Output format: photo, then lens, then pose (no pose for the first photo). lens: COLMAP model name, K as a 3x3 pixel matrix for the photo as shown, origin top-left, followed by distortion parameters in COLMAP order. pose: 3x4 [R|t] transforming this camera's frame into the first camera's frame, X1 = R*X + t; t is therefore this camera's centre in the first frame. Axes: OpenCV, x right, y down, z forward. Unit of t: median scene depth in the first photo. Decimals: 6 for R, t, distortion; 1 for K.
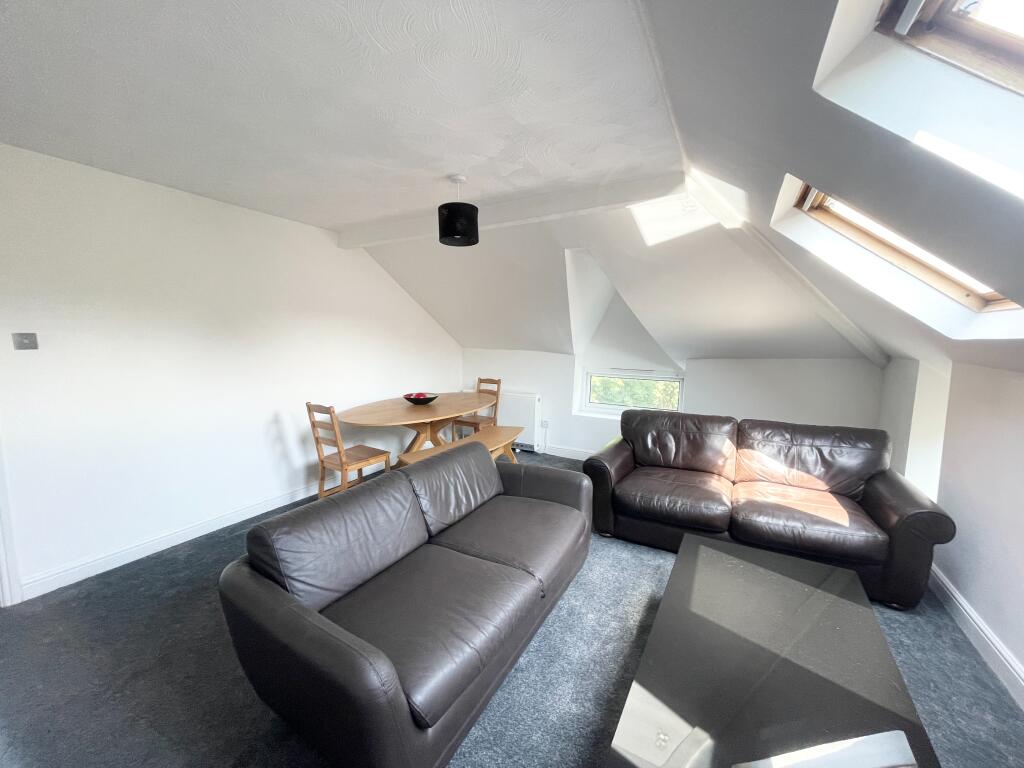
lens RADIAL K [[413.9, 0, 510.3], [0, 413.9, 384.0], [0, 0, 1]] dist [0.000398, -0.000363]
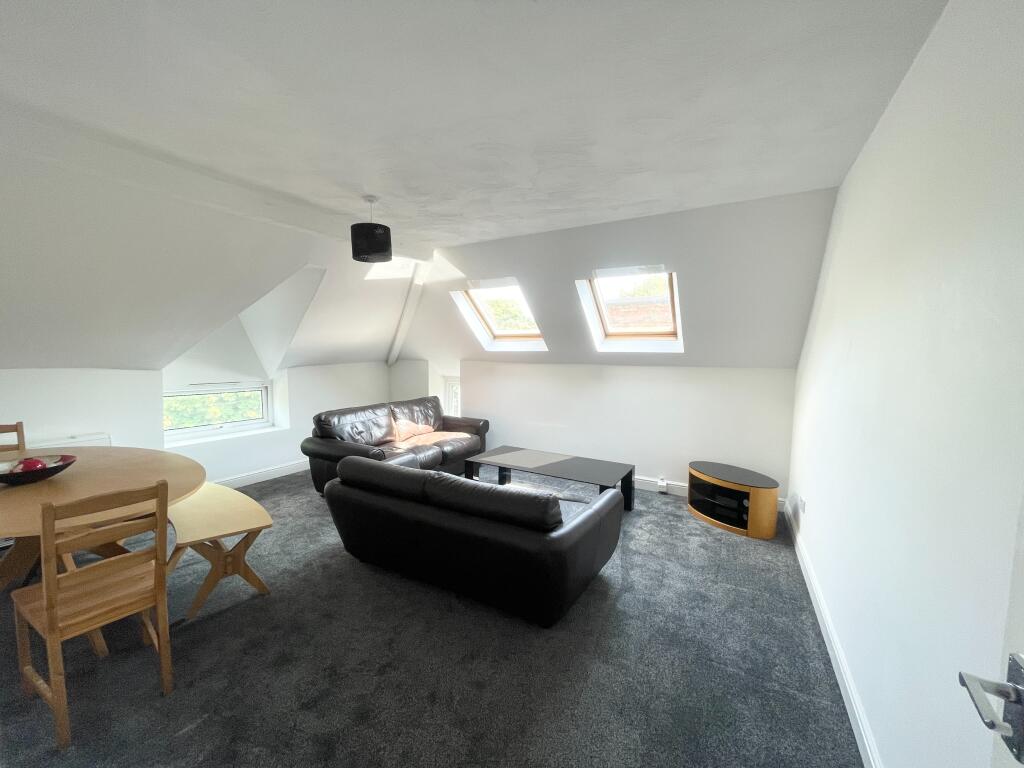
lens RADIAL K [[413.9, 0, 510.3], [0, 413.9, 384.0], [0, 0, 1]] dist [0.000398, -0.000363]
pose [[0.005756, -0.086265, 0.996256, -0.820420], [0.104110, 0.990910, 0.085201, -0.058556], [-0.994549, 0.103230, 0.014685, 0.465201]]
